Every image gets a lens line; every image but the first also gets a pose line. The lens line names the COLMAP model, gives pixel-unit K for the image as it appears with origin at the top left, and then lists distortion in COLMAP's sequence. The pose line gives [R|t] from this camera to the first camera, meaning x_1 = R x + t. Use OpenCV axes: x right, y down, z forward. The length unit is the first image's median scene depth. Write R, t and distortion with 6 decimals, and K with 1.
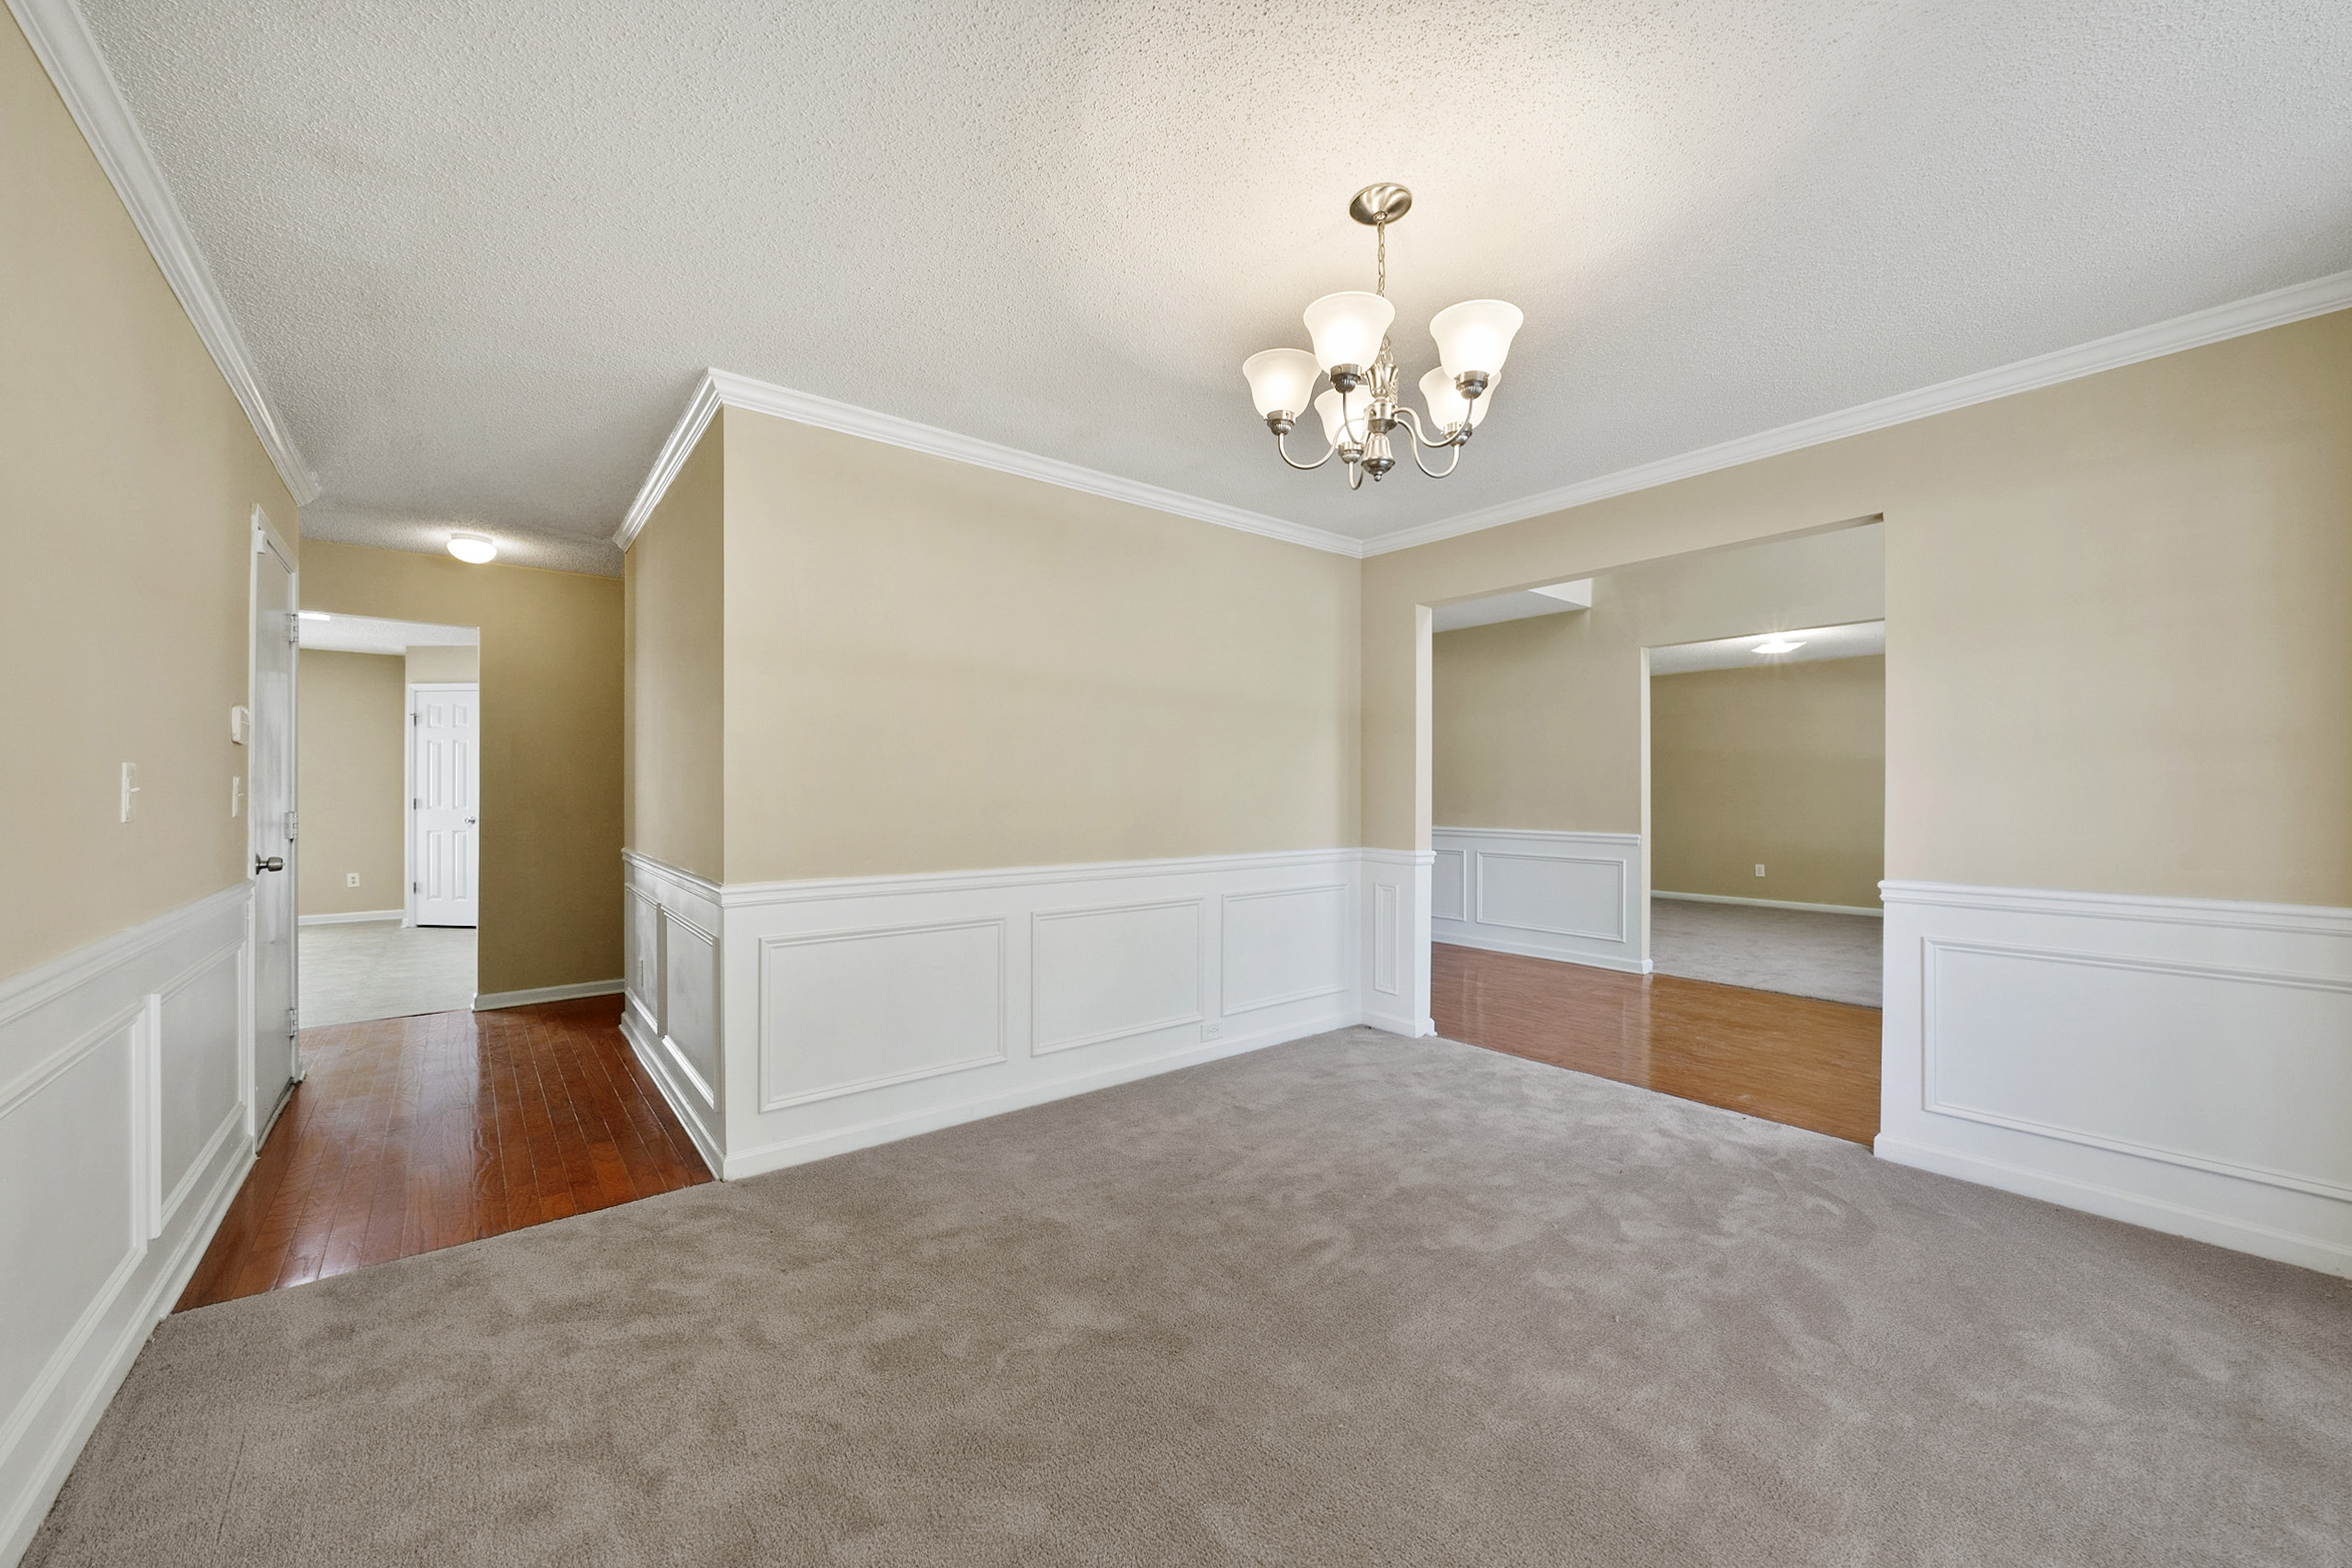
lens RADIAL K [[894.6, 0, 1169.4], [0, 894.6, 788.1], [0, 0, 1]] dist [-0.000277, 0.000051]
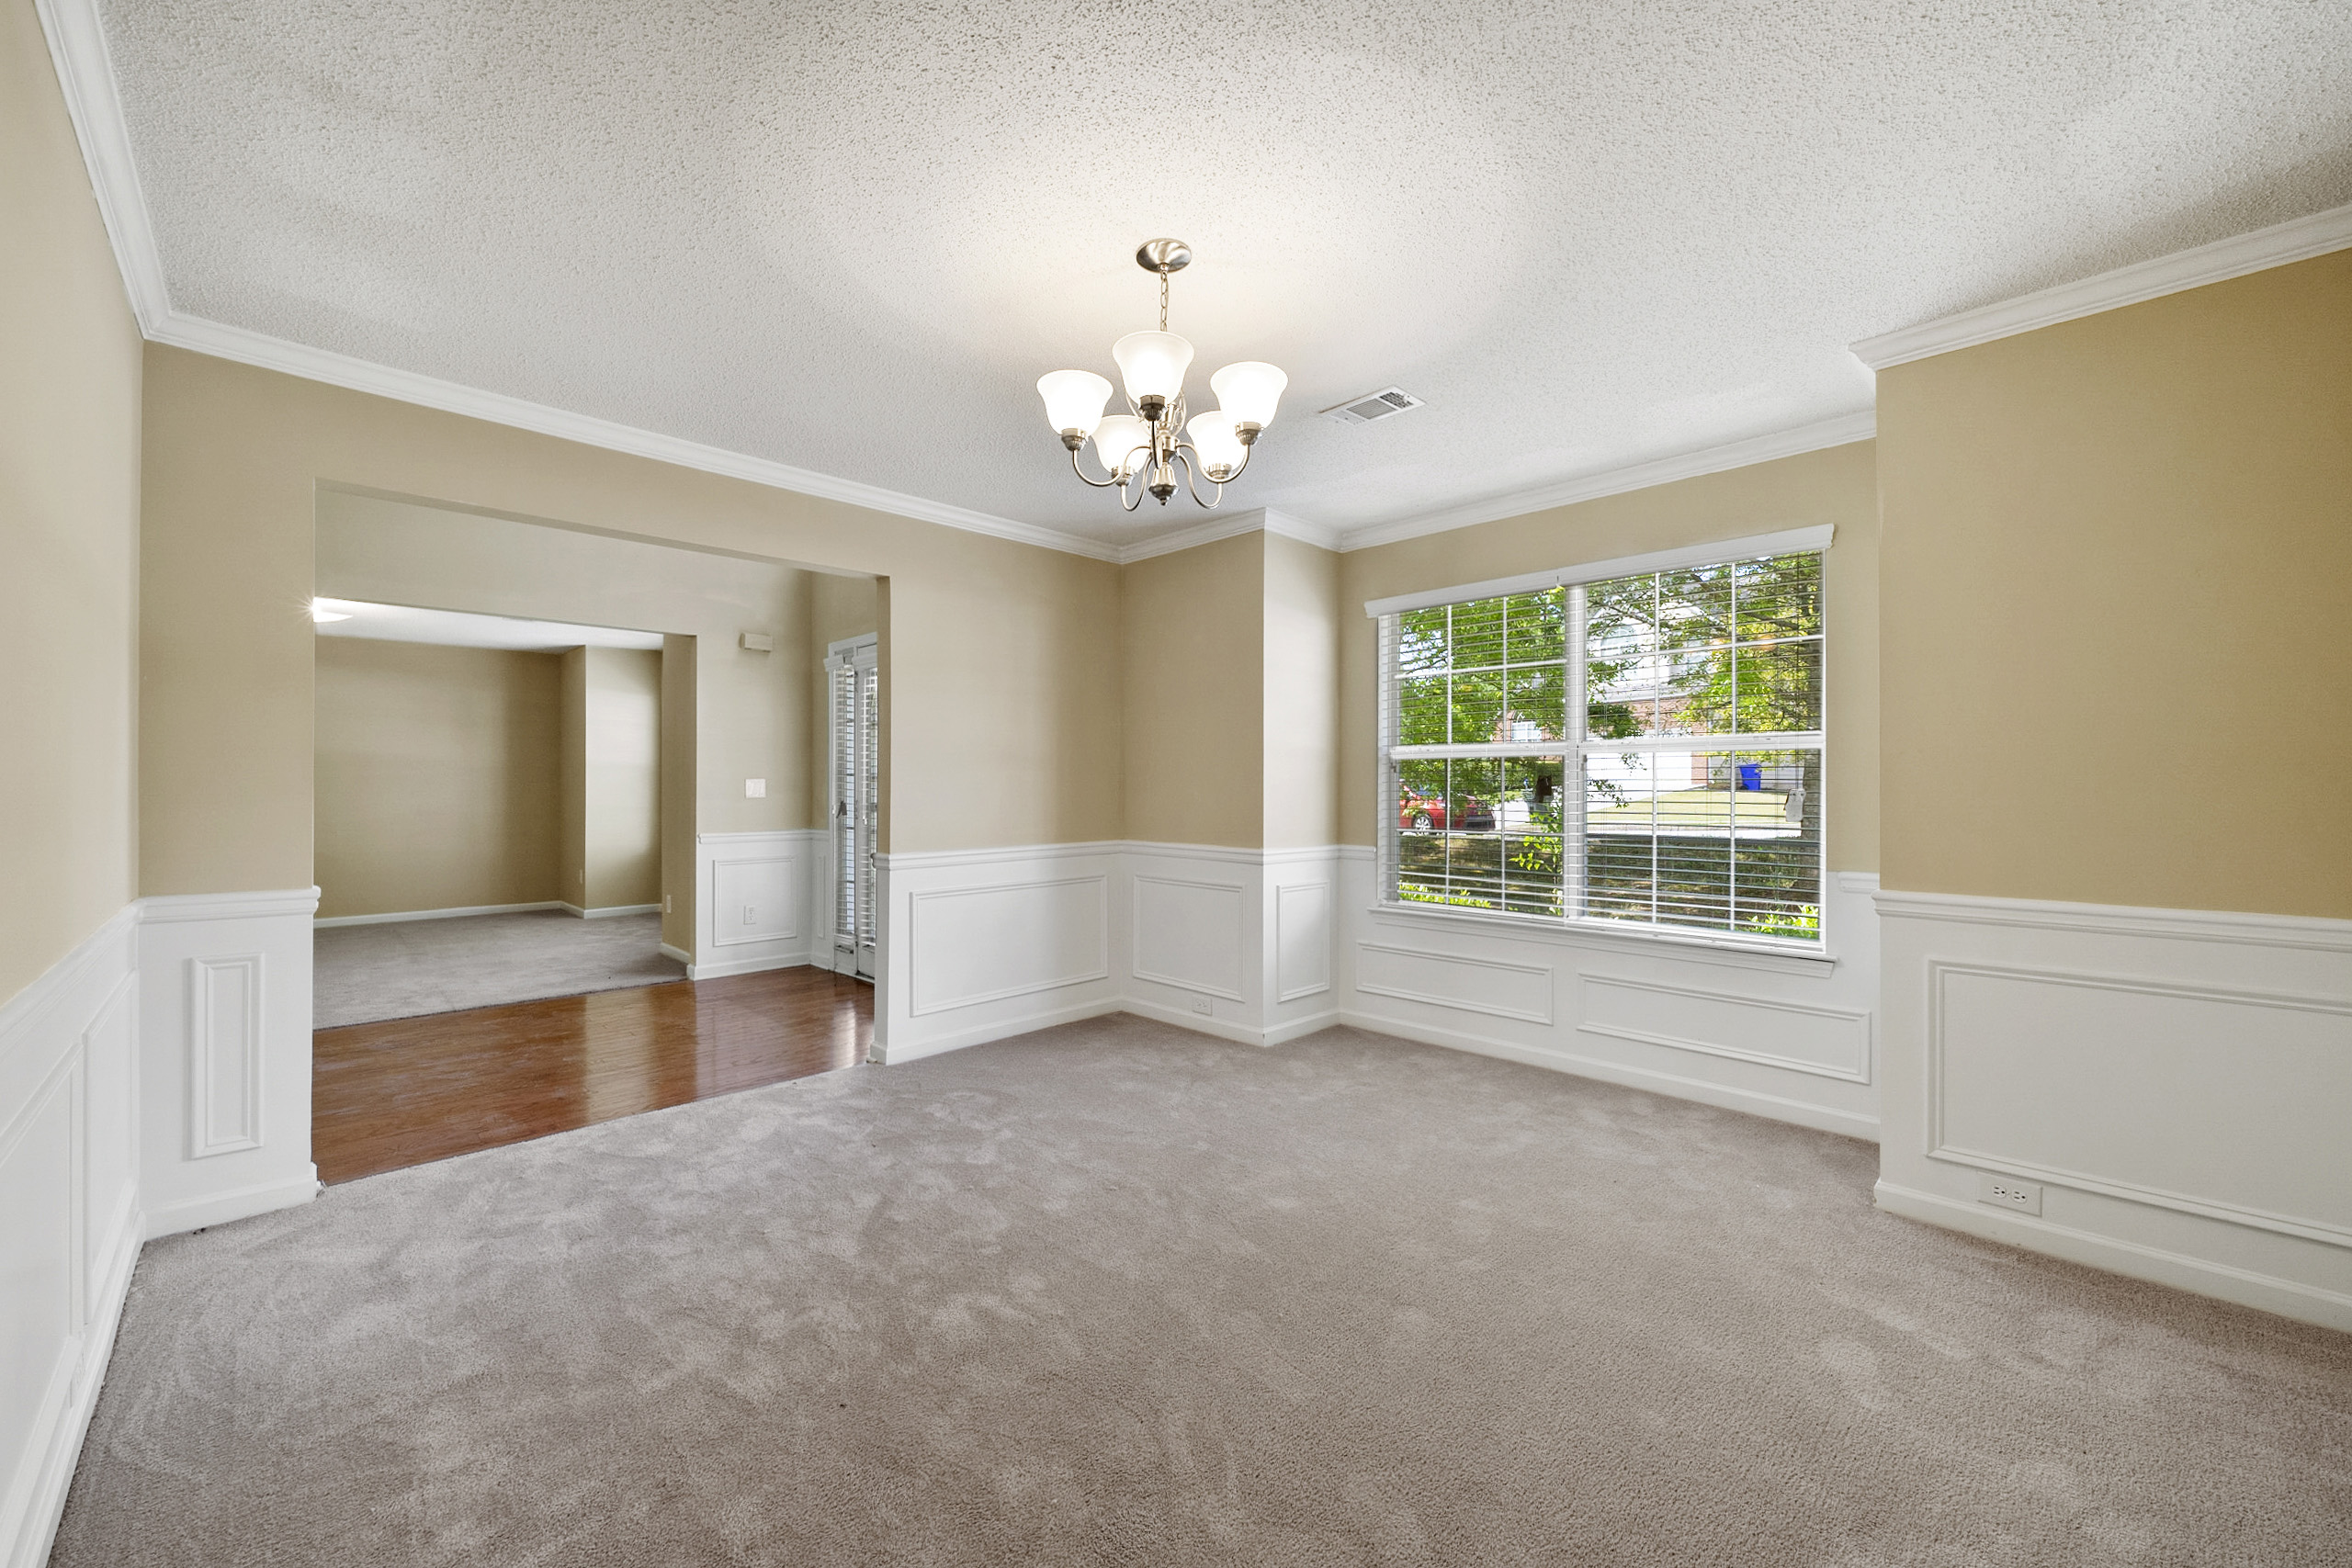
lens RADIAL K [[894.6, 0, 1170.0], [0, 894.6, 784.5], [0, 0, 1]] dist [-0.000277, 0.000051]
pose [[-0.107224, 0.002518, 0.994232, -0.557621], [0.000101, 0.999997, -0.002522, 0.003834], [-0.994235, -0.000170, -0.107224, 0.726282]]
